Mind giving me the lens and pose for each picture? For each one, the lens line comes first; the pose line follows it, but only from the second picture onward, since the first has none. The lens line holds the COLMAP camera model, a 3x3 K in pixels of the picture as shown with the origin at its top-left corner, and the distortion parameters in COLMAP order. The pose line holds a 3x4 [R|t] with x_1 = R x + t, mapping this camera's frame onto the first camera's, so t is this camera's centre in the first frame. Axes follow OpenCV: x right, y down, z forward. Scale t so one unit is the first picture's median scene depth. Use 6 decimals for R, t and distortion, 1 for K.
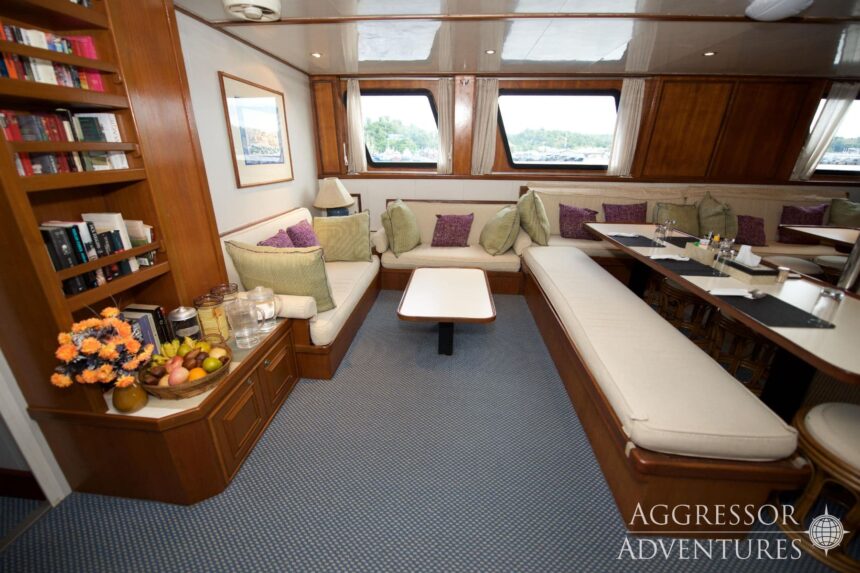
lens RADIAL K [[363.1, 0, 430.0], [0, 363.1, 286.5], [0, 0, 1]] dist [-0.000039, -0.000097]
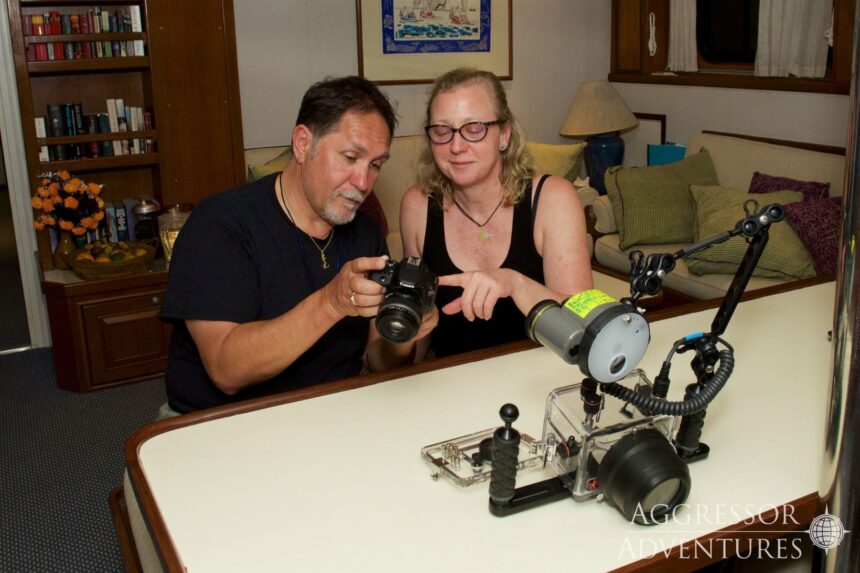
lens RADIAL K [[872.1, 0, 430.0], [0, 872.1, 286.5], [0, 0, 1]] dist [-0.076301, -0.005823]
pose [[0.513576, 0.208486, -0.832330, 0.775317], [-0.273928, 0.959110, 0.071219, -0.047395], [0.813144, 0.191422, 0.549685, 0.218646]]
